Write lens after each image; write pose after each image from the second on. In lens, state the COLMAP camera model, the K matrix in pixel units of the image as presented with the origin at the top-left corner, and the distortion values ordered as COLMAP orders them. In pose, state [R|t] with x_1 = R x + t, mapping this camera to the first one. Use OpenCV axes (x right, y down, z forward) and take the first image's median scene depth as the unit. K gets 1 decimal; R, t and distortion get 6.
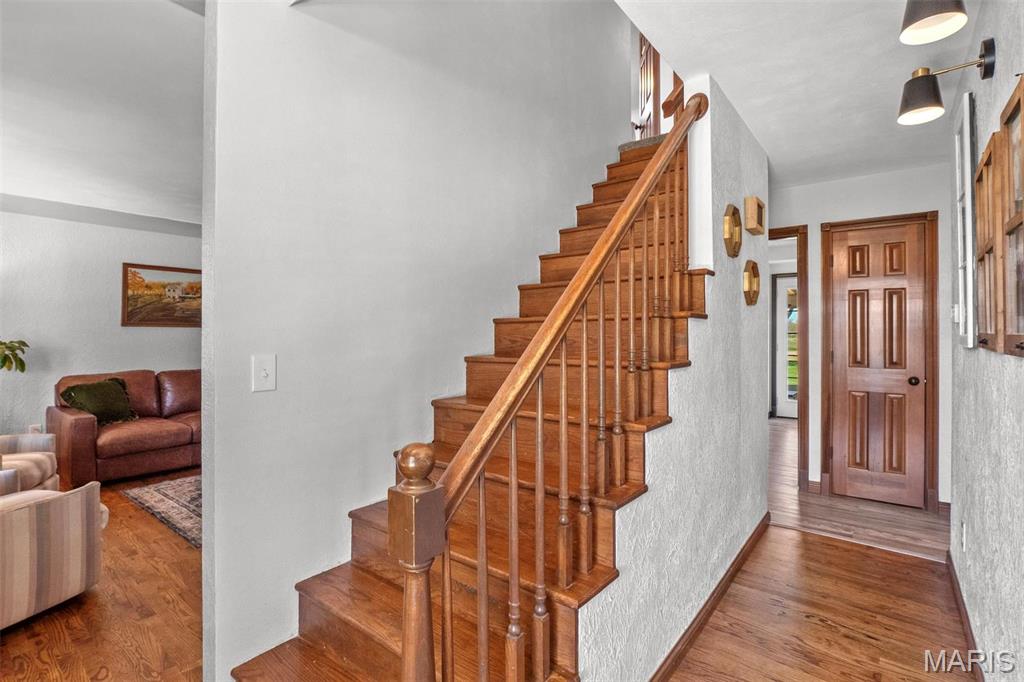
lens RADIAL K [[482.2, 0, 507.4], [0, 482.2, 335.1], [0, 0, 1]] dist [-0.010955, -0.002337]
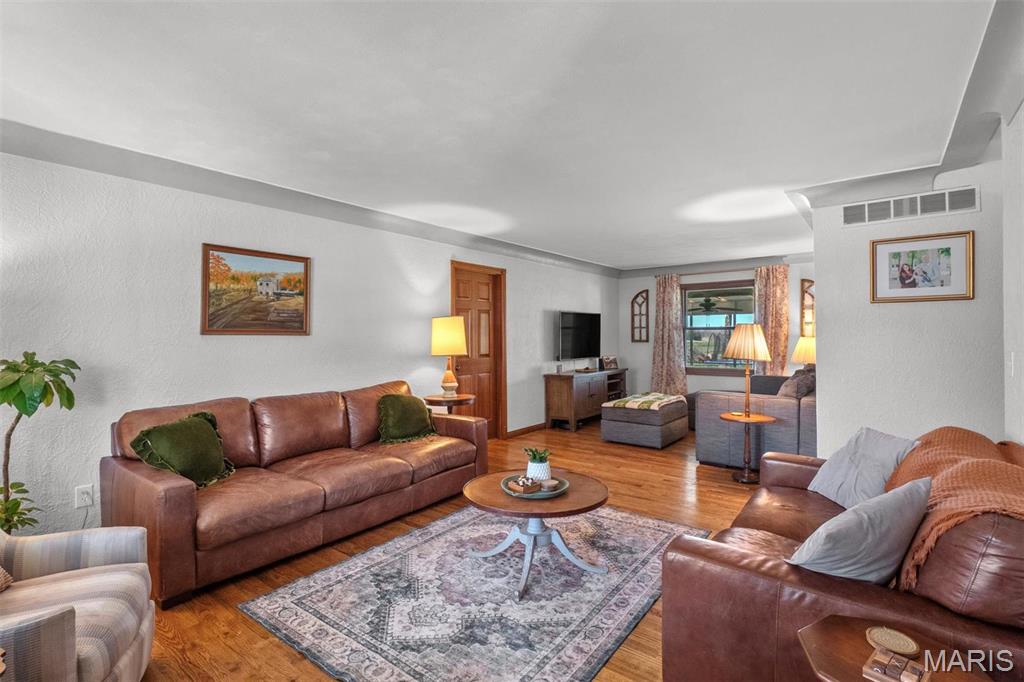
lens RADIAL K [[482.2, 0, 519.1], [0, 482.2, 338.3], [0, 0, 1]] dist [-0.010955, -0.002337]
pose [[0.999753, 0.001778, 0.022143, -0.361806], [-0.001769, 0.999998, -0.000446, -0.013359], [-0.022144, 0.000406, 0.999755, 0.293822]]
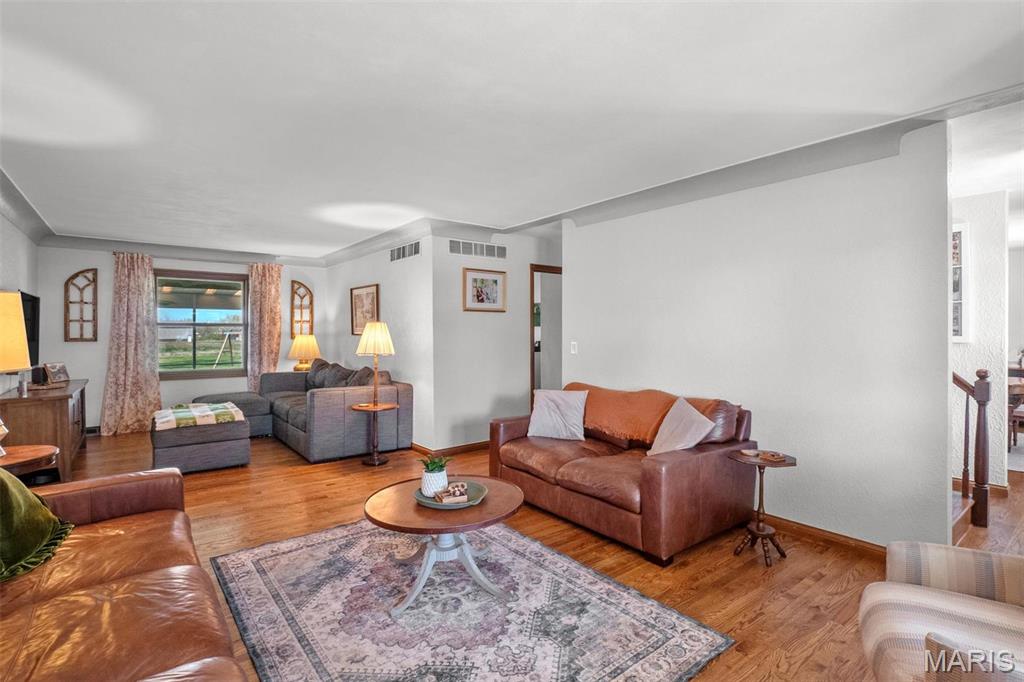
lens RADIAL K [[482.2, 0, 515.5], [0, 482.2, 338.1], [0, 0, 1]] dist [-0.010955, -0.002337]
pose [[0.220527, -0.003723, 0.975374, -0.808294], [0.001585, 0.999993, 0.003458, -0.012417], [-0.975380, 0.000783, 0.220532, 0.659169]]
